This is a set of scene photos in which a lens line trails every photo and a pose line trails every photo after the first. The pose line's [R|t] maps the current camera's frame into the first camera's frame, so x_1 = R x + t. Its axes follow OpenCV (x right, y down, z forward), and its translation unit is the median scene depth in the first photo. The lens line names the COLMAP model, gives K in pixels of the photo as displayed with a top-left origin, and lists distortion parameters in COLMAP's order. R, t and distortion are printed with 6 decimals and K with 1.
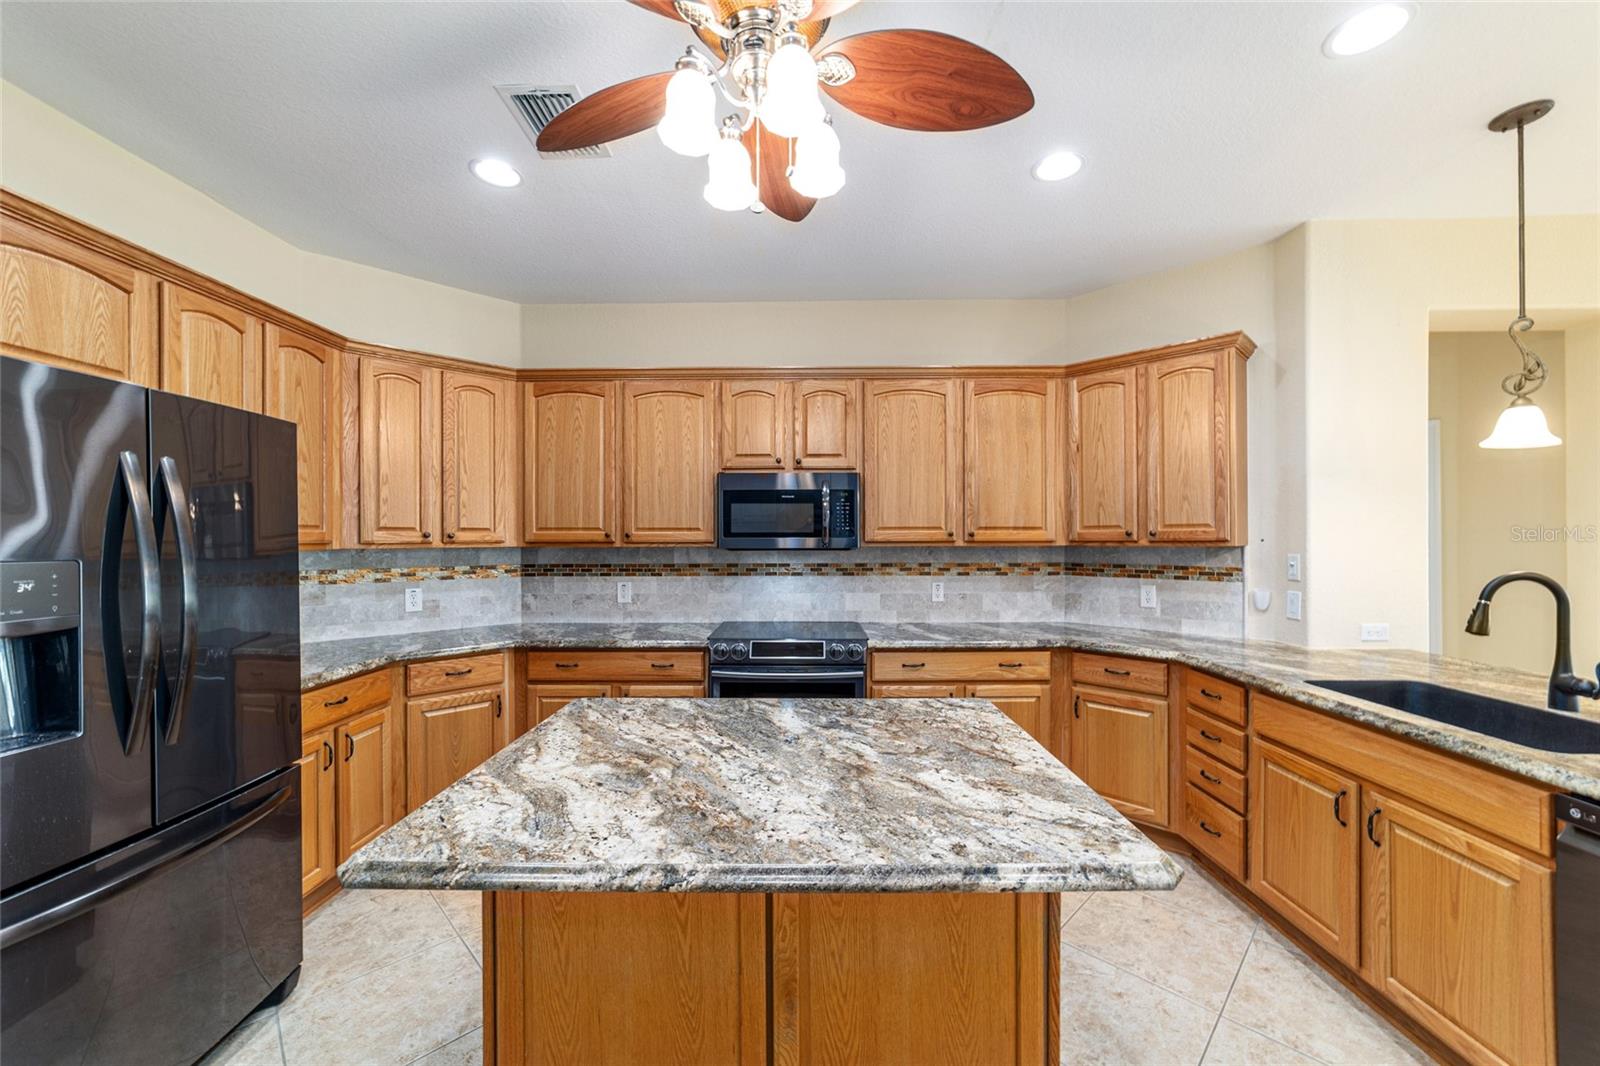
lens RADIAL K [[614.6, 0, 799.0], [0, 614.6, 529.2], [0, 0, 1]] dist [-0.019718, 0.009029]
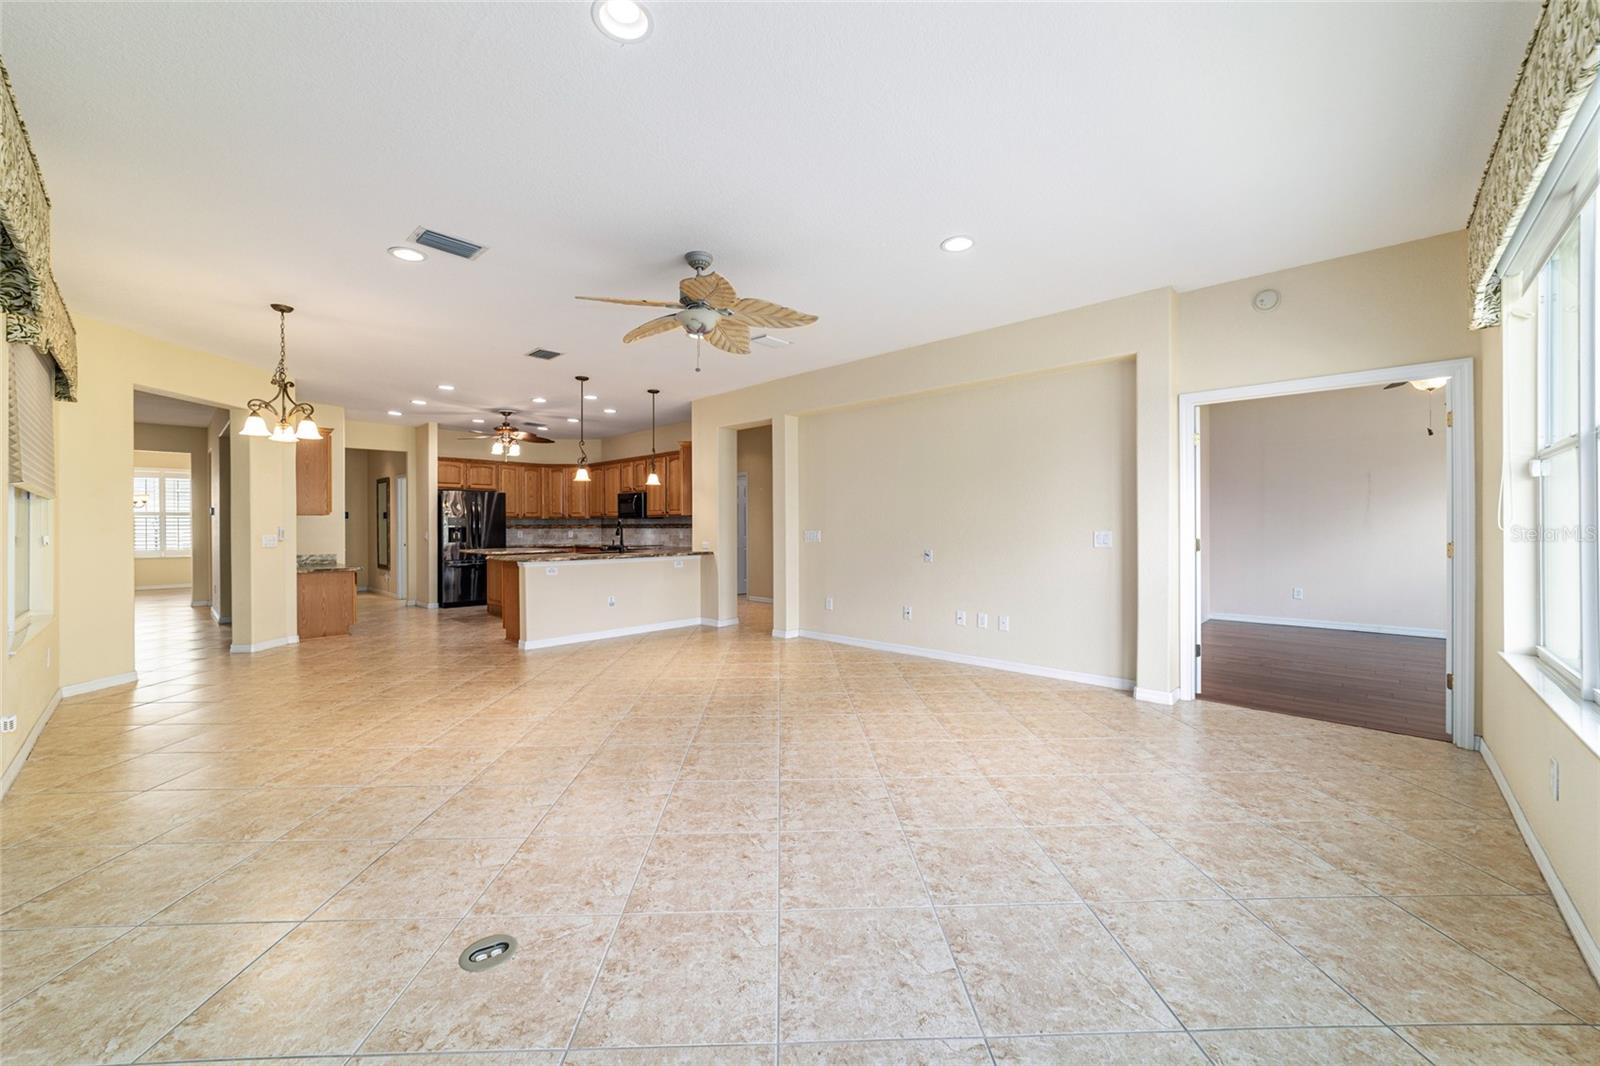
lens RADIAL K [[614.6, 0, 799.0], [0, 614.6, 529.2], [0, 0, 1]] dist [-0.019718, 0.009029]
pose [[0.730274, 0.003469, -0.683145, 2.659225], [0.013231, 0.999728, 0.019220, 0.038766], [0.683026, -0.023074, 0.730030, -0.638949]]
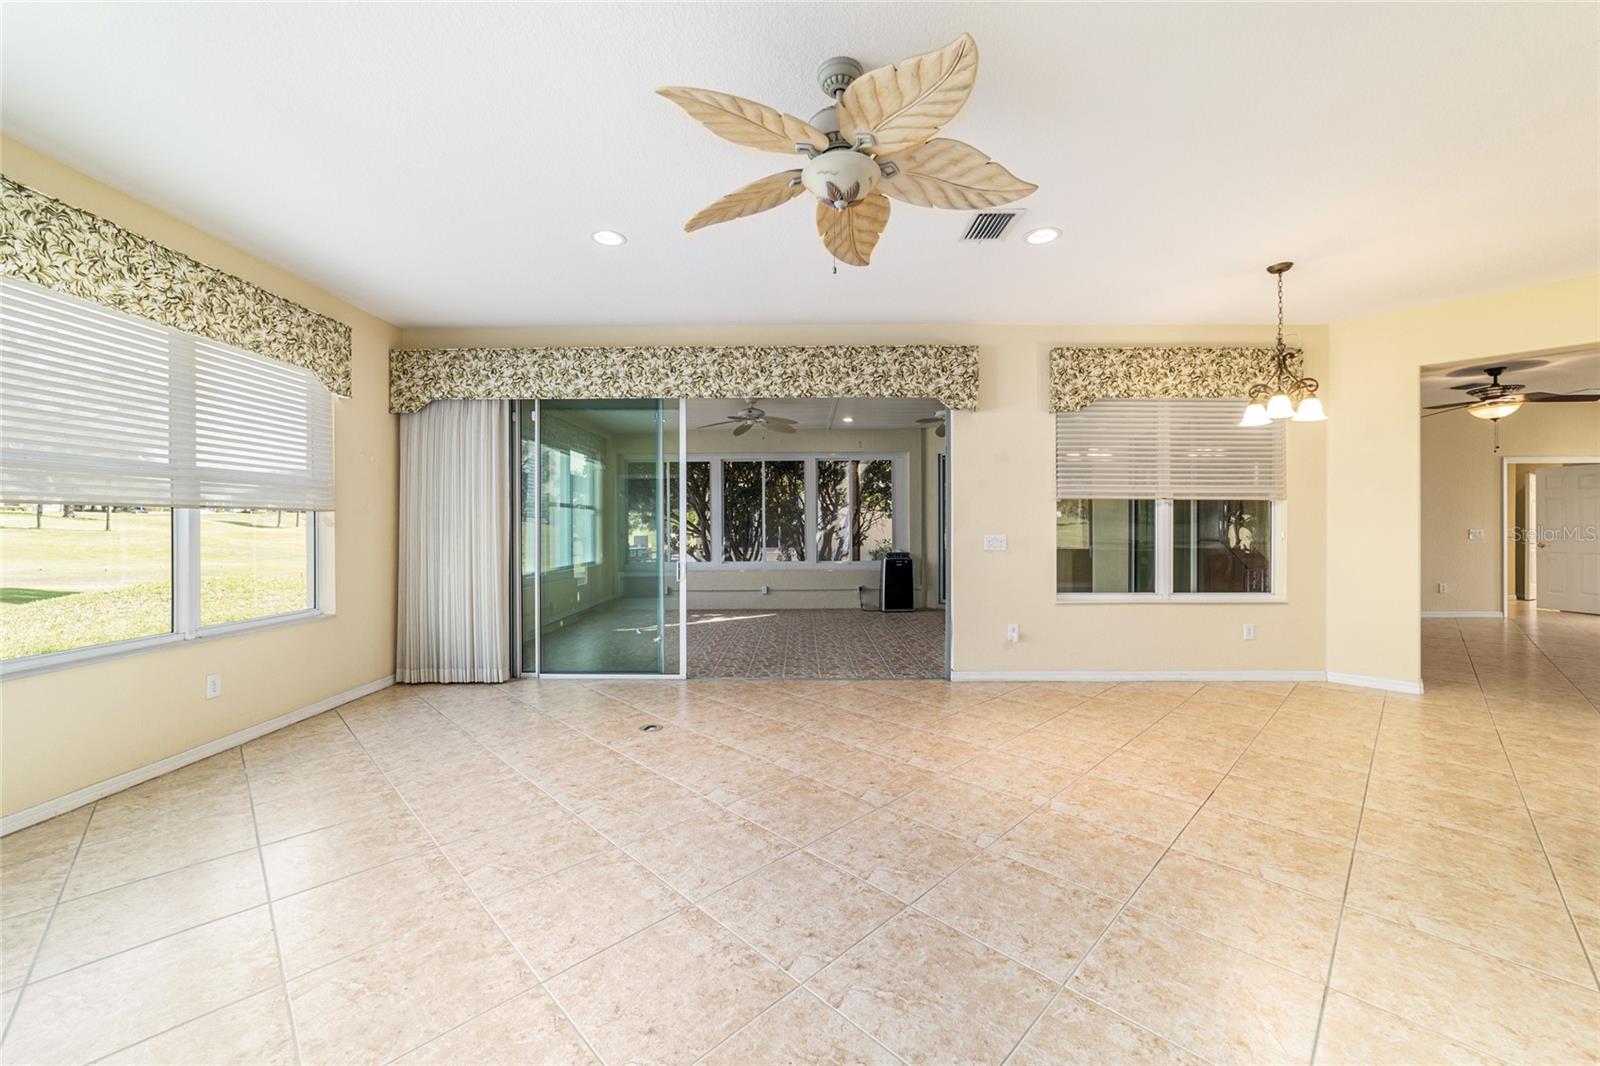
lens RADIAL K [[614.6, 0, 799.0], [0, 614.6, 529.2], [0, 0, 1]] dist [-0.019718, 0.009029]
pose [[-0.999983, 0.004491, 0.003601, 1.796269], [0.004463, 0.999958, -0.007950, 0.056020], [-0.003636, -0.007934, -0.999962, 0.729781]]
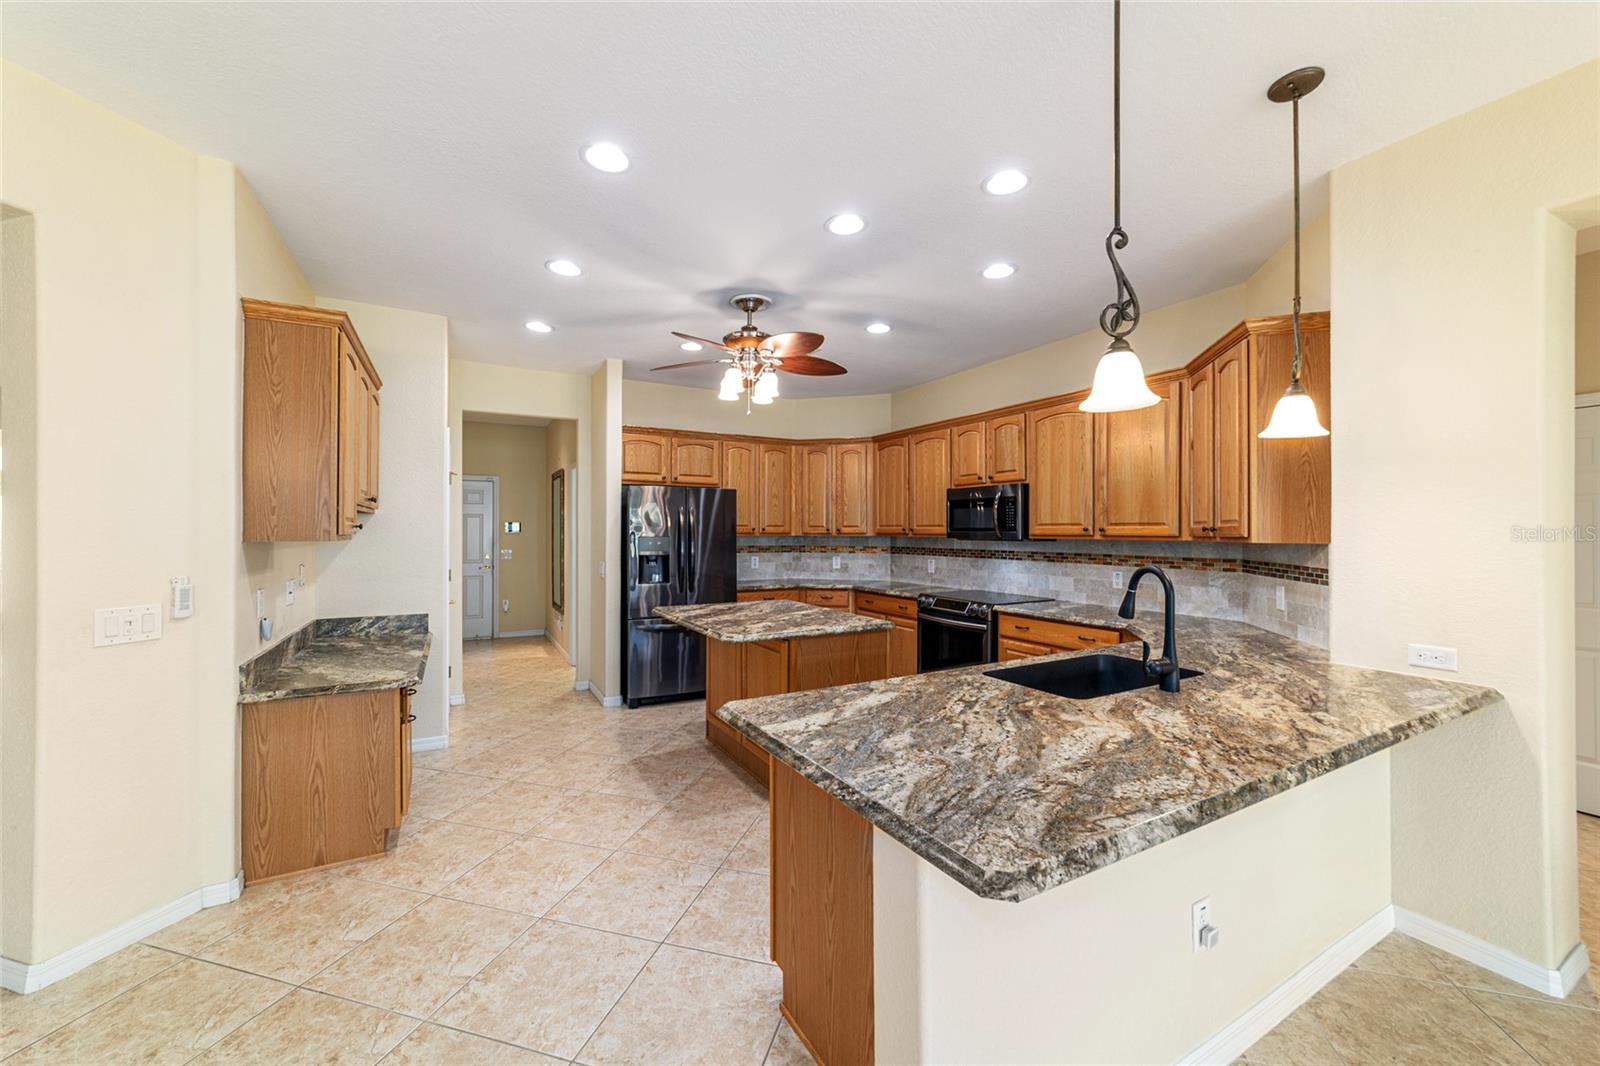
lens RADIAL K [[614.6, 0, 799.0], [0, 614.6, 529.2], [0, 0, 1]] dist [-0.019718, 0.009029]
pose [[0.491594, 0.000983, -0.870824, 1.023065], [0.011297, 0.999908, 0.007506, -0.007560], [0.870751, -0.013527, 0.491537, -0.070826]]
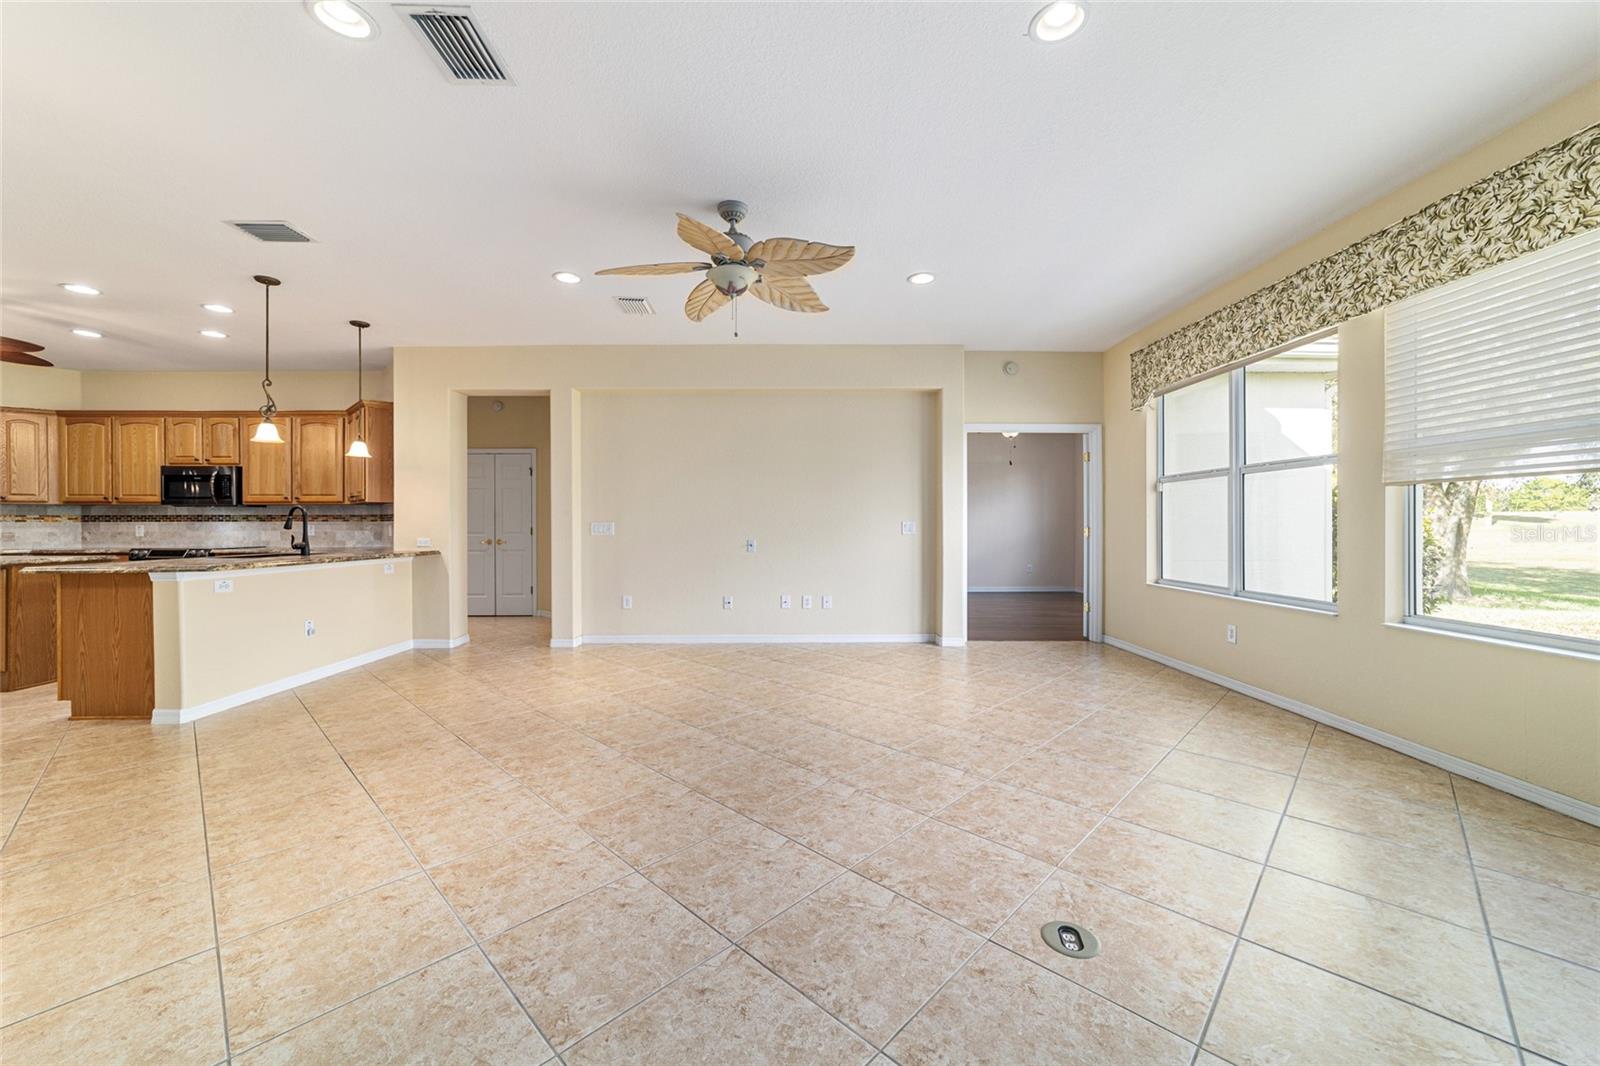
lens RADIAL K [[614.6, 0, 799.0], [0, 614.6, 529.2], [0, 0, 1]] dist [-0.019718, 0.009029]
pose [[0.999823, 0.000821, 0.018796, 1.841958], [-0.001249, 0.999740, 0.022779, 0.061161], [-0.018773, -0.022799, 0.999564, -0.949675]]
